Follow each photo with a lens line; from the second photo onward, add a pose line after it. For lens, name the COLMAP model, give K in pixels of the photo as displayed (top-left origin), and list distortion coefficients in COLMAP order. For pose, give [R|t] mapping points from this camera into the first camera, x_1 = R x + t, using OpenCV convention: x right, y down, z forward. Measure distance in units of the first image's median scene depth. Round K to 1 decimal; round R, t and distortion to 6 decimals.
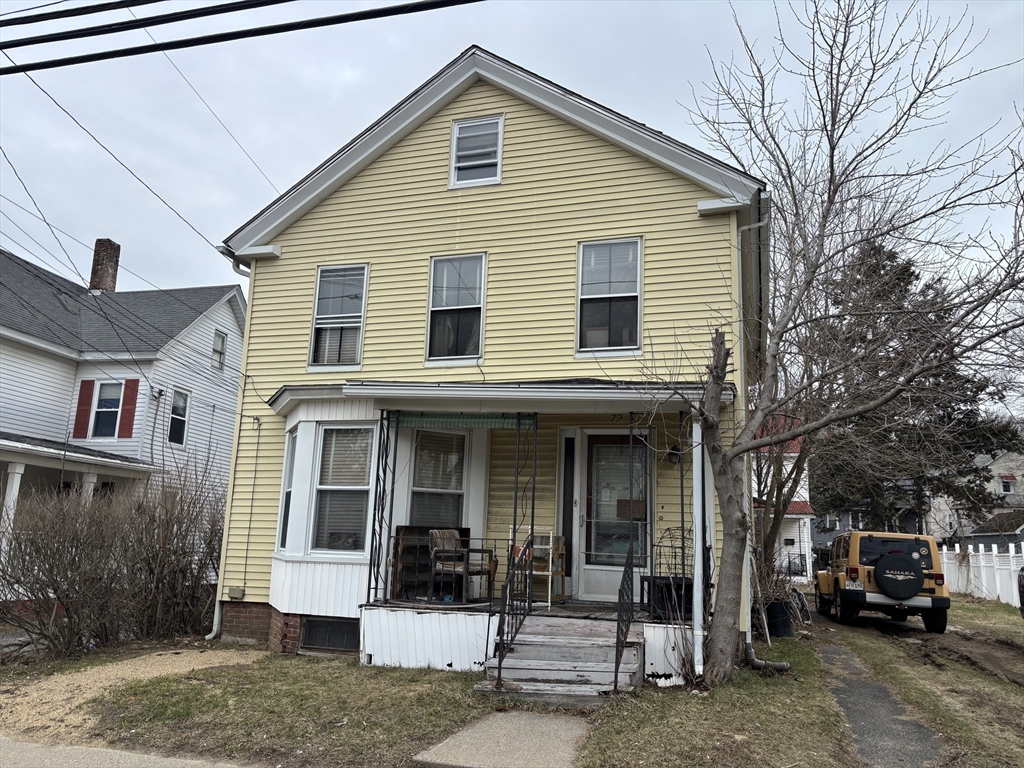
lens RADIAL K [[751.4, 0, 512.0], [0, 751.4, 384.0], [0, 0, 1]] dist [0.021843, -0.001599]
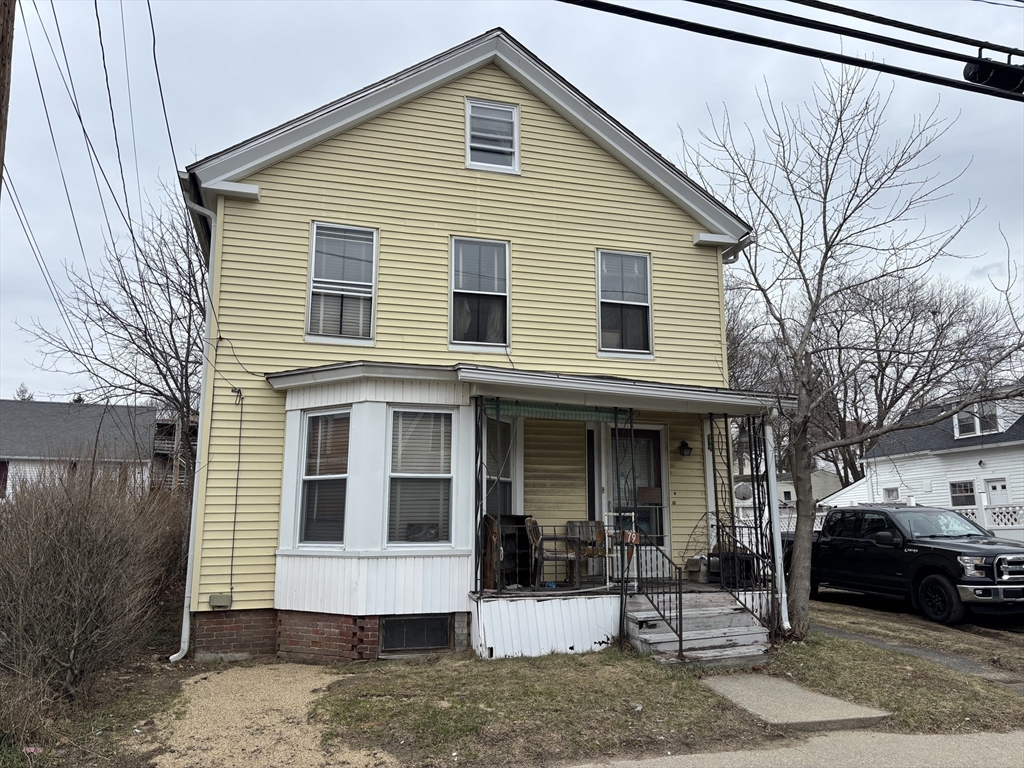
lens RADIAL K [[751.4, 0, 512.0], [0, 751.4, 384.0], [0, 0, 1]] dist [0.021843, -0.001599]
pose [[0.843301, 0.068134, 0.533106, -0.575057], [-0.082157, 0.996616, 0.002589, 0.012193], [-0.531125, -0.045982, 0.846045, 0.145506]]
